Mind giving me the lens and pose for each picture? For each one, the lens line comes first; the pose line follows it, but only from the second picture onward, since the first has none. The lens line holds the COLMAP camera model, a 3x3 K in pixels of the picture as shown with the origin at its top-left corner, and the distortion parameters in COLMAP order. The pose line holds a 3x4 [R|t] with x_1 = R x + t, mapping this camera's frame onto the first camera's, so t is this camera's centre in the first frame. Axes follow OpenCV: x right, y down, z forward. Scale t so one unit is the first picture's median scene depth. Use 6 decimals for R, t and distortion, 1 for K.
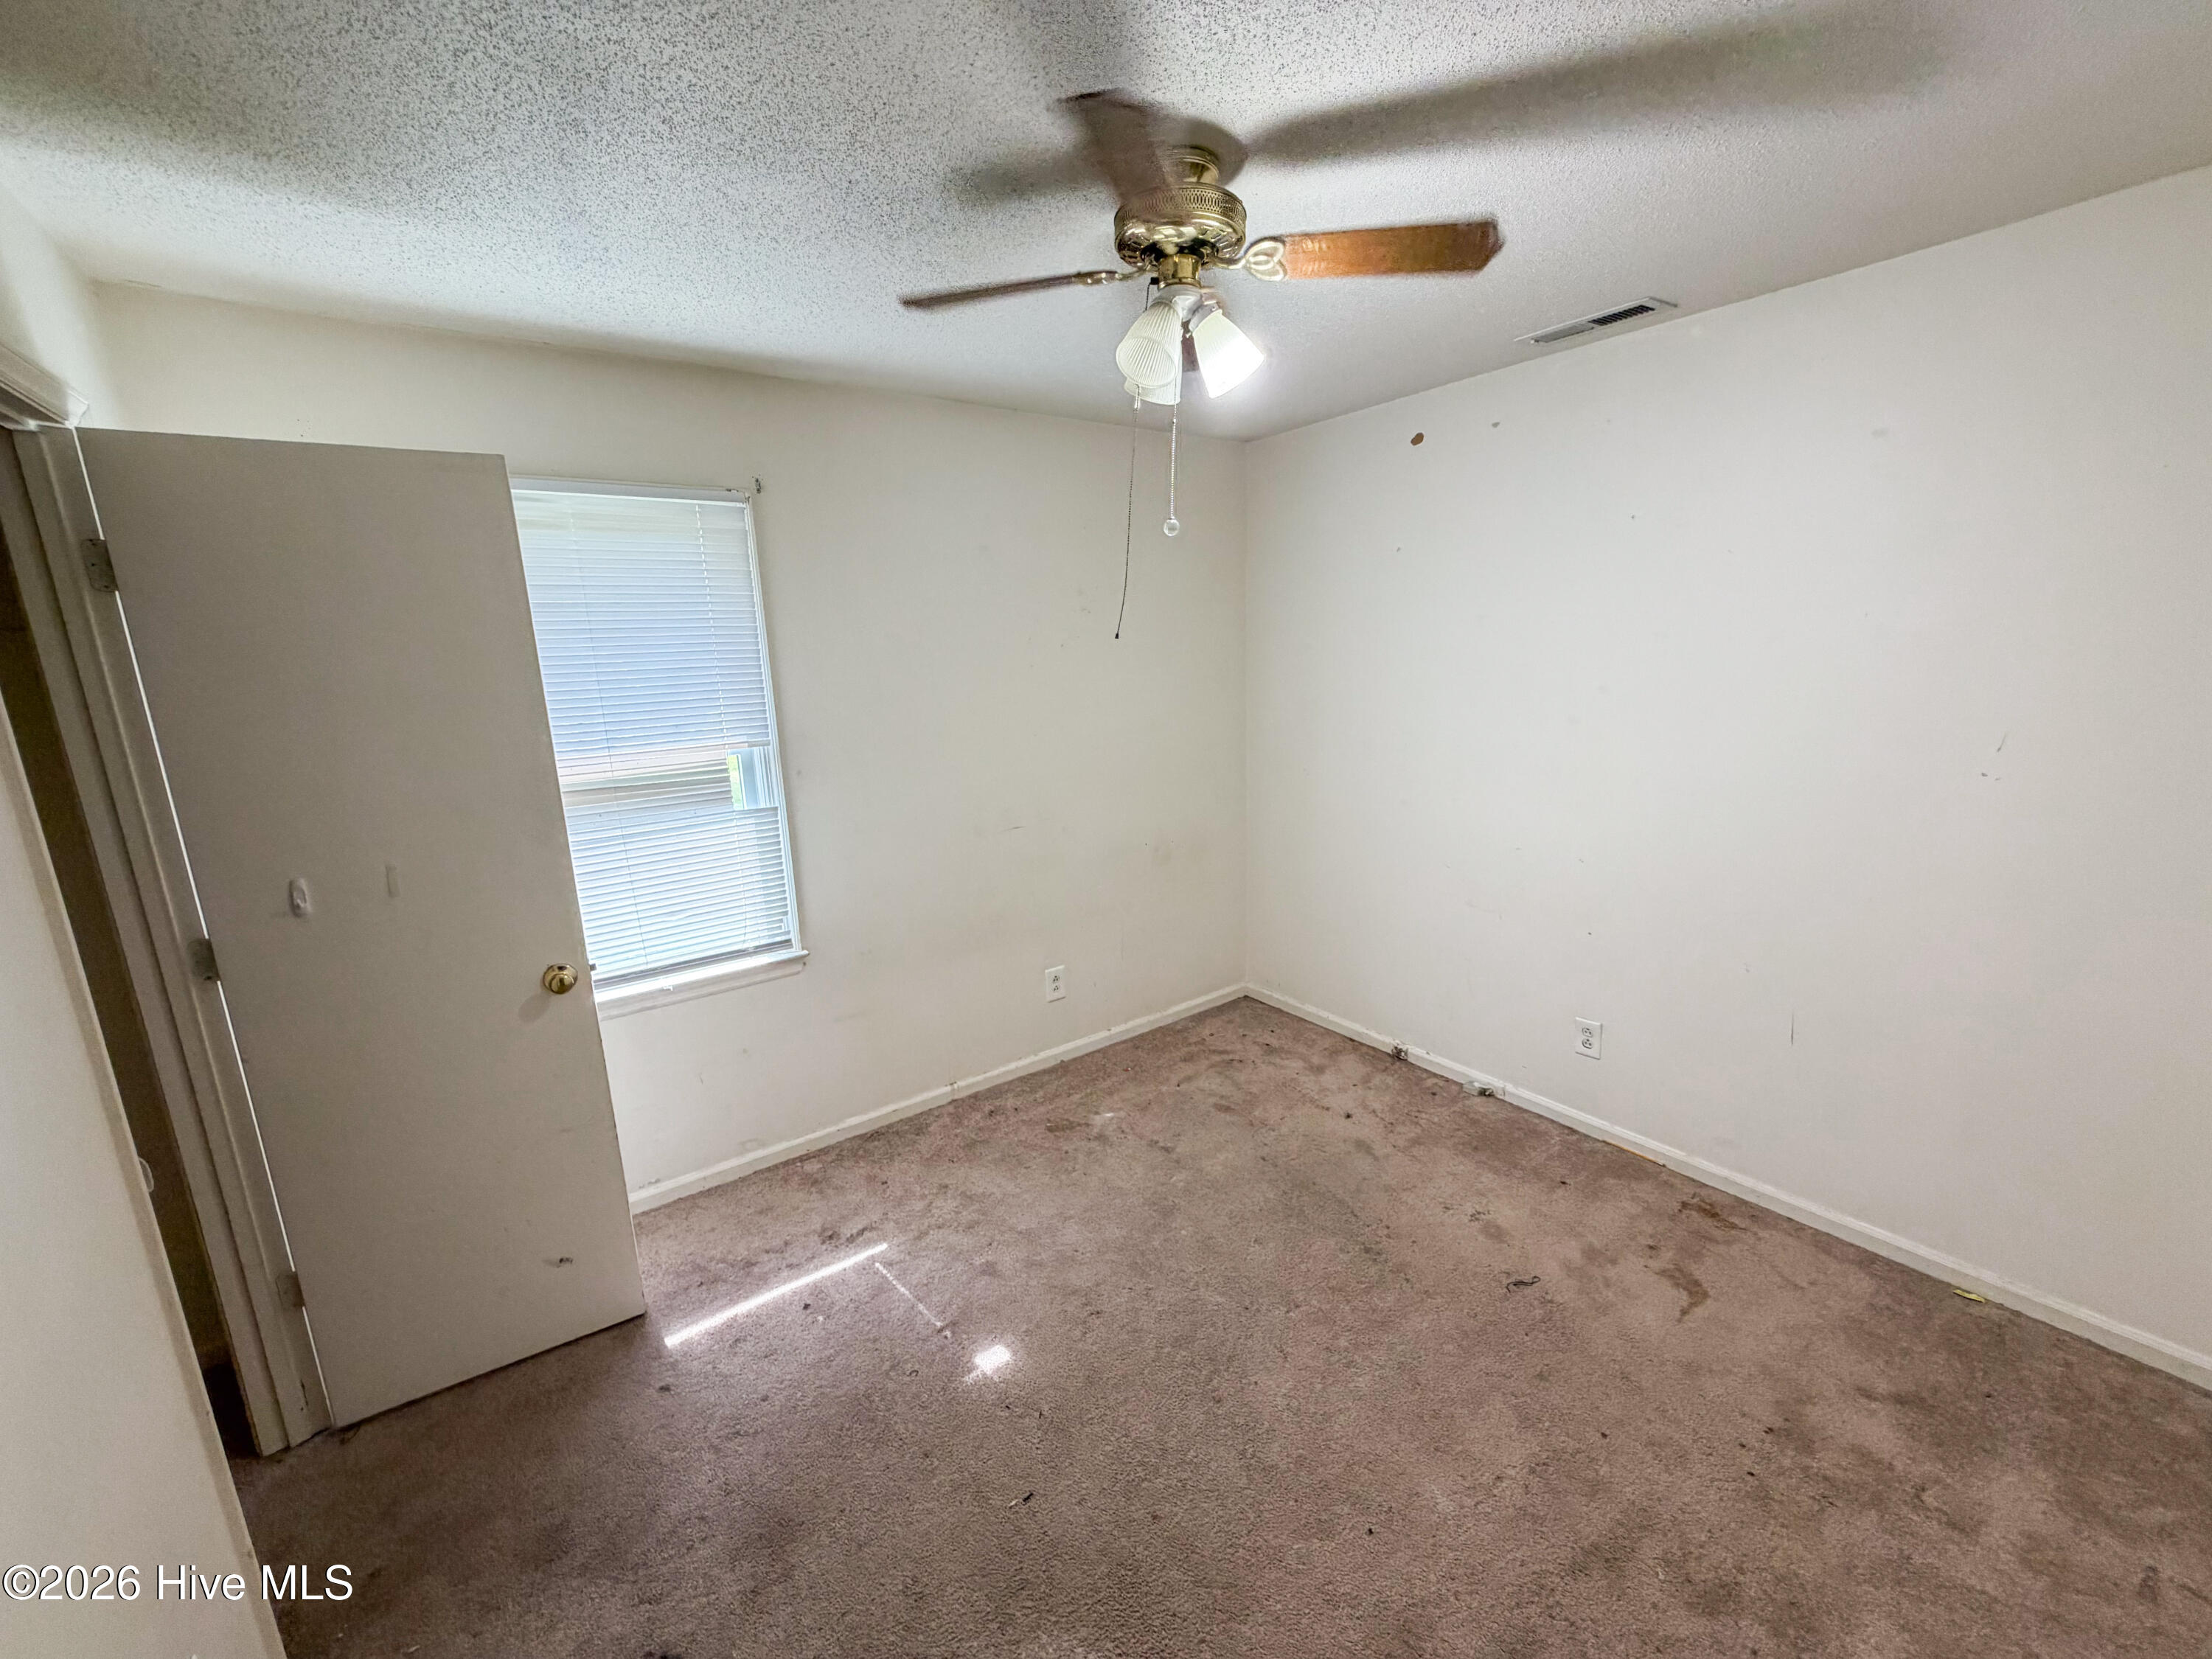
lens RADIAL K [[885.2, 0, 1099.8], [0, 885.2, 830.4], [0, 0, 1]] dist [0.001002, 0.000272]
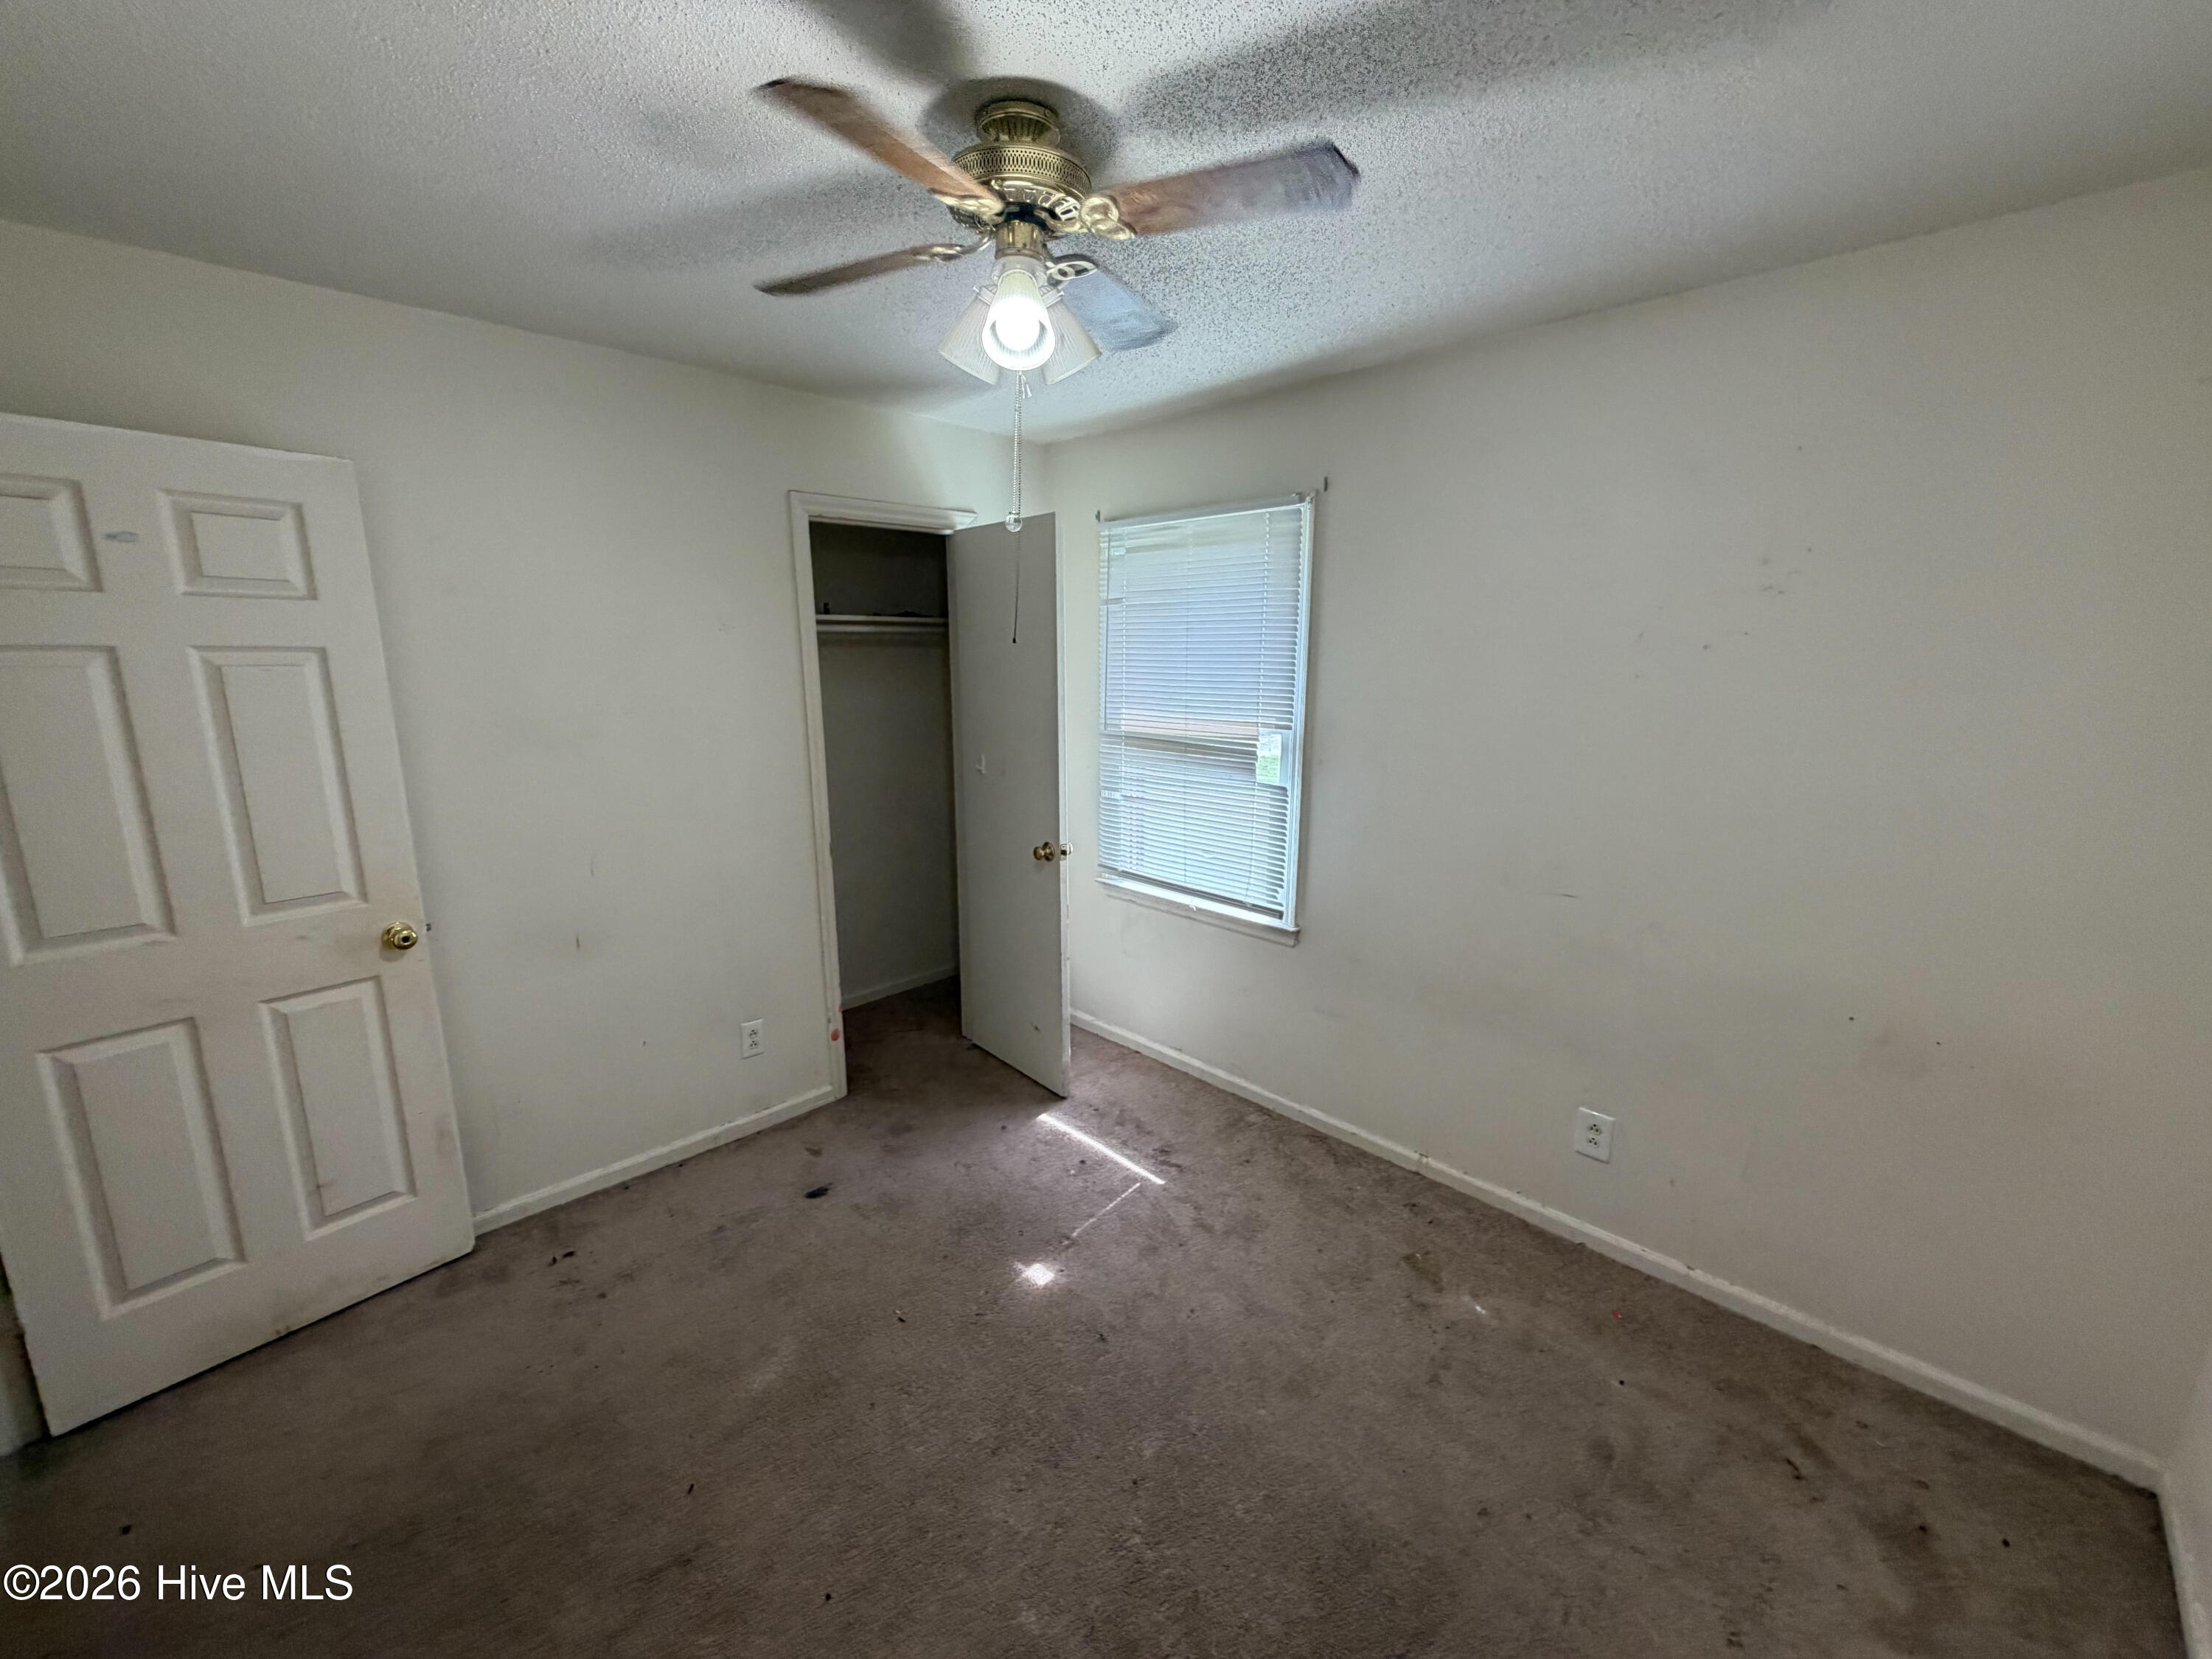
lens RADIAL K [[885.2, 0, 1099.8], [0, 885.2, 830.4], [0, 0, 1]] dist [0.001002, 0.000272]
pose [[0.151195, 0.235419, -0.960061, 0.638136], [-0.210586, 0.956603, 0.201407, -0.143877], [0.965812, 0.171724, 0.194210, 0.573479]]
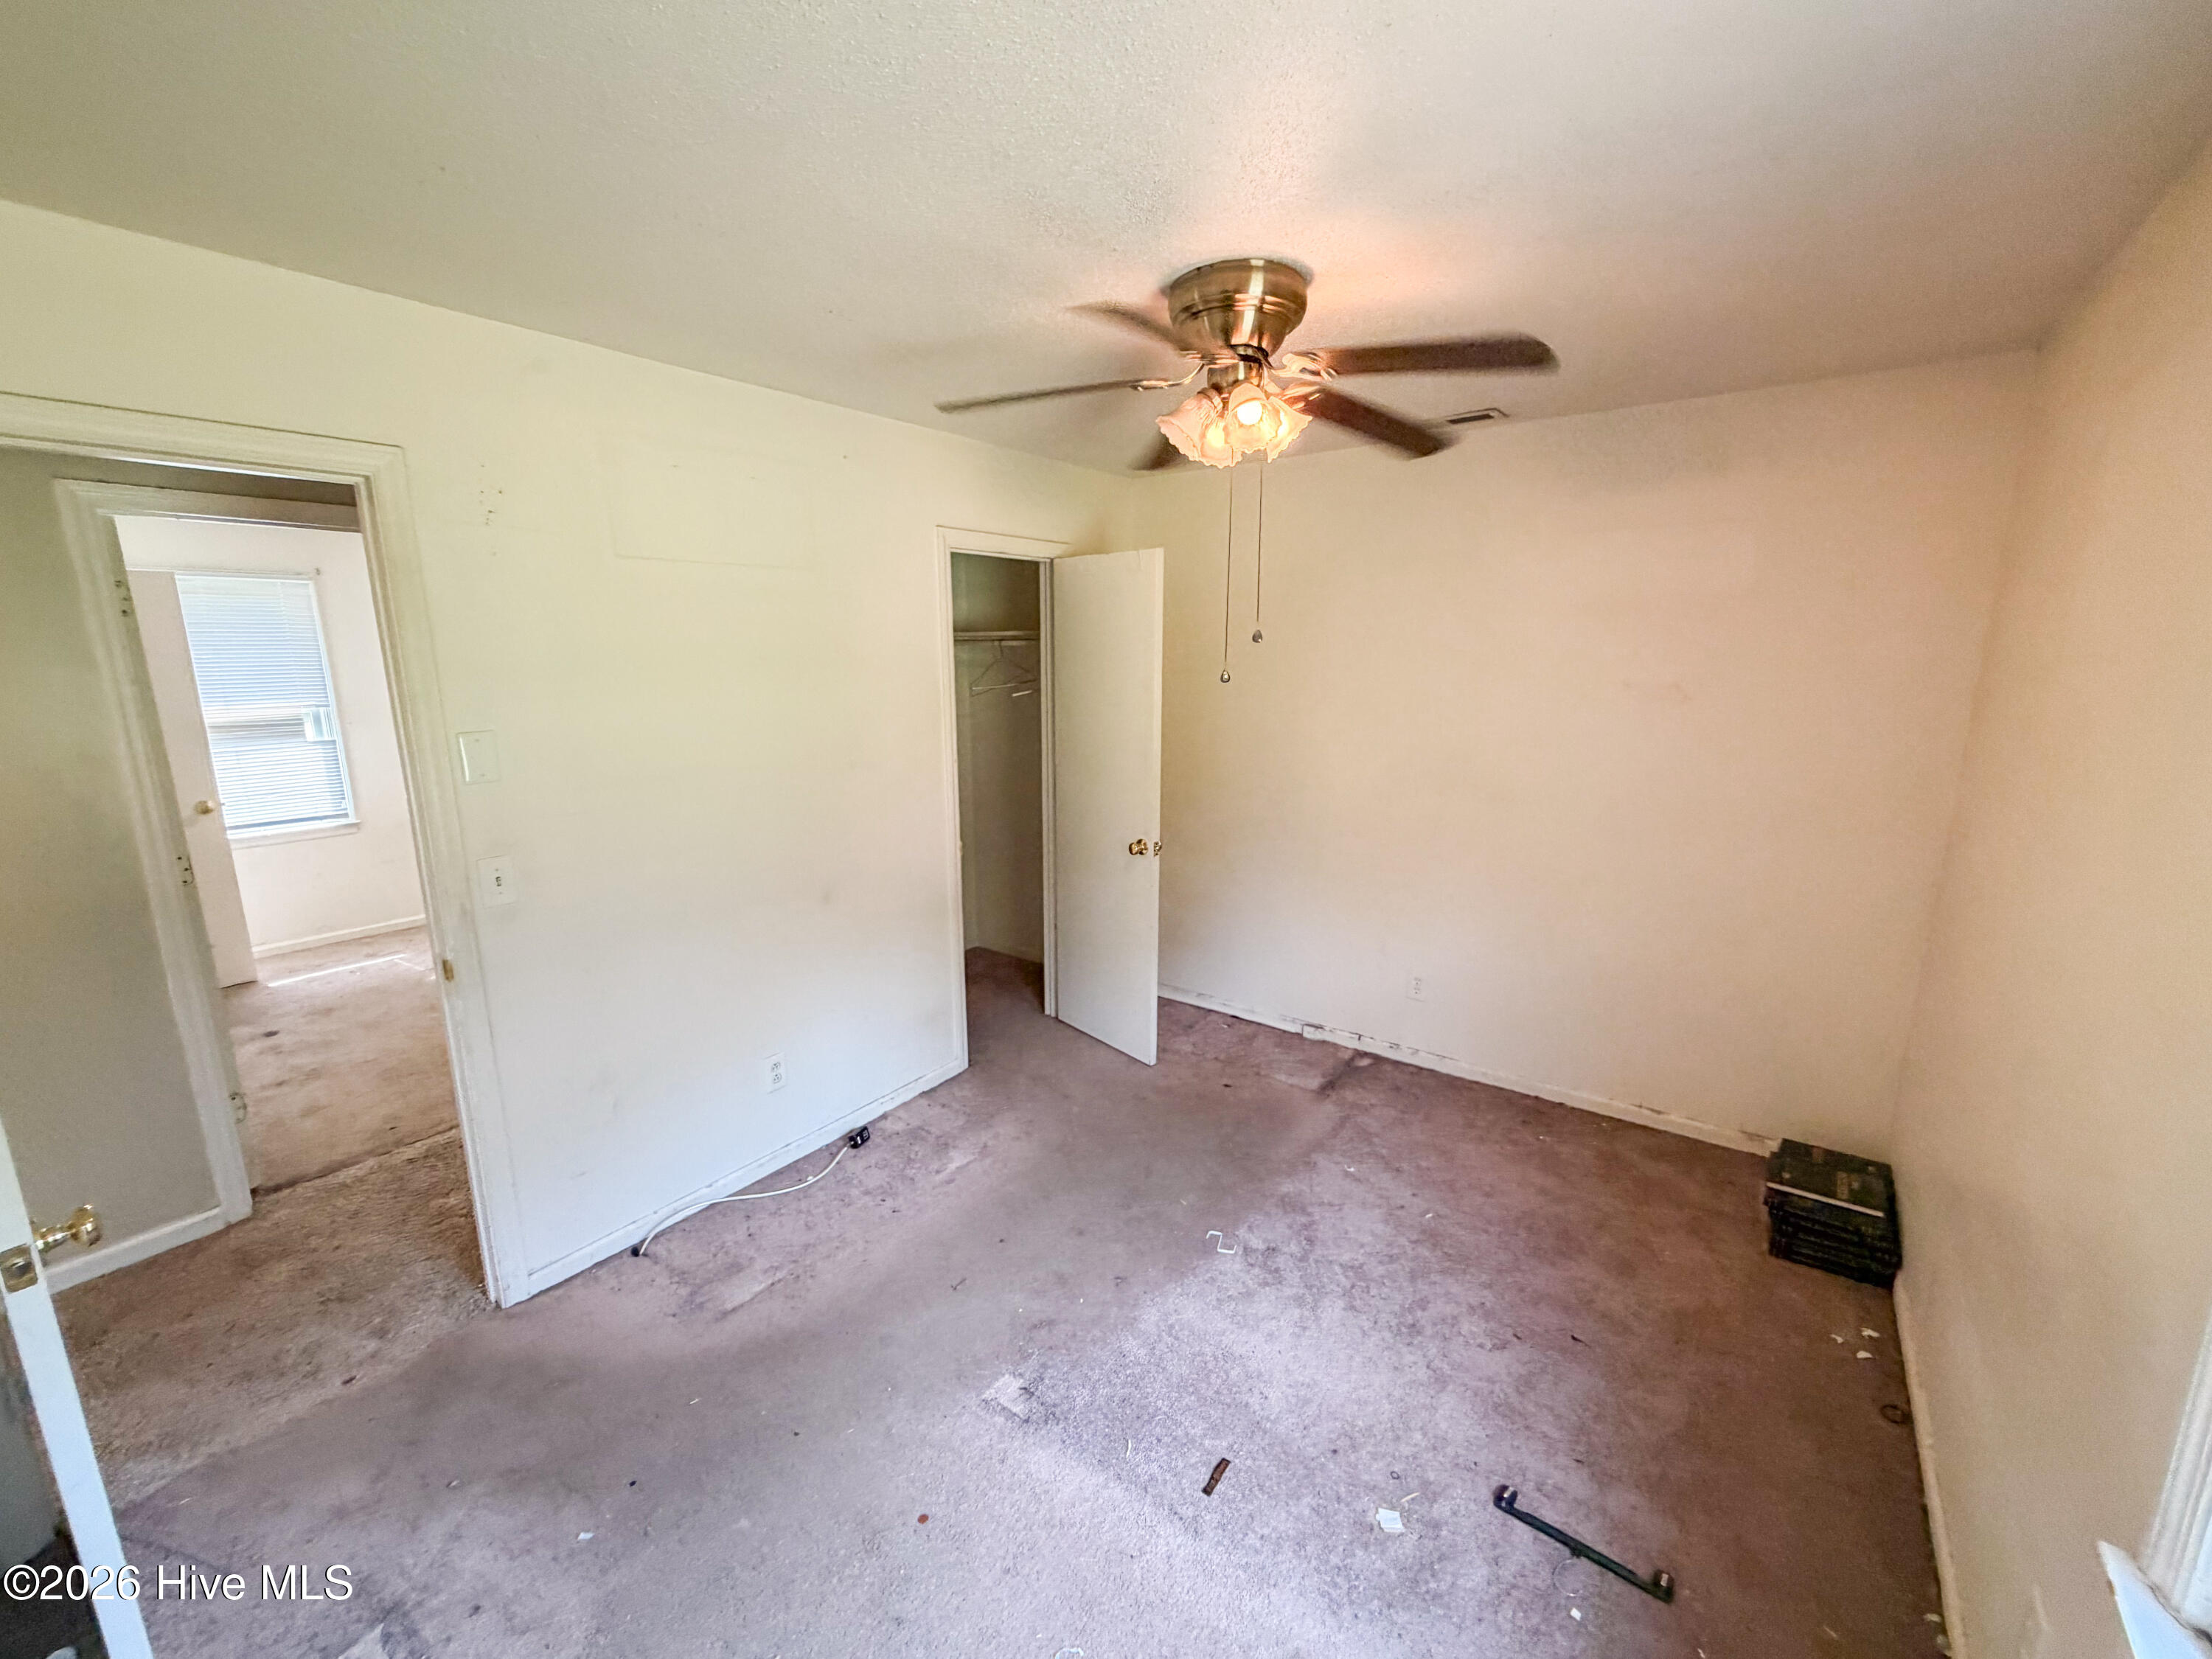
lens RADIAL K [[885.2, 0, 1099.8], [0, 885.2, 830.4], [0, 0, 1]] dist [0.001002, 0.000272]
pose [[0.955917, -0.028666, 0.292235, 0.634130], [0.029201, 0.999570, 0.002532, 0.205446], [-0.292182, 0.006113, 0.956343, -1.278426]]
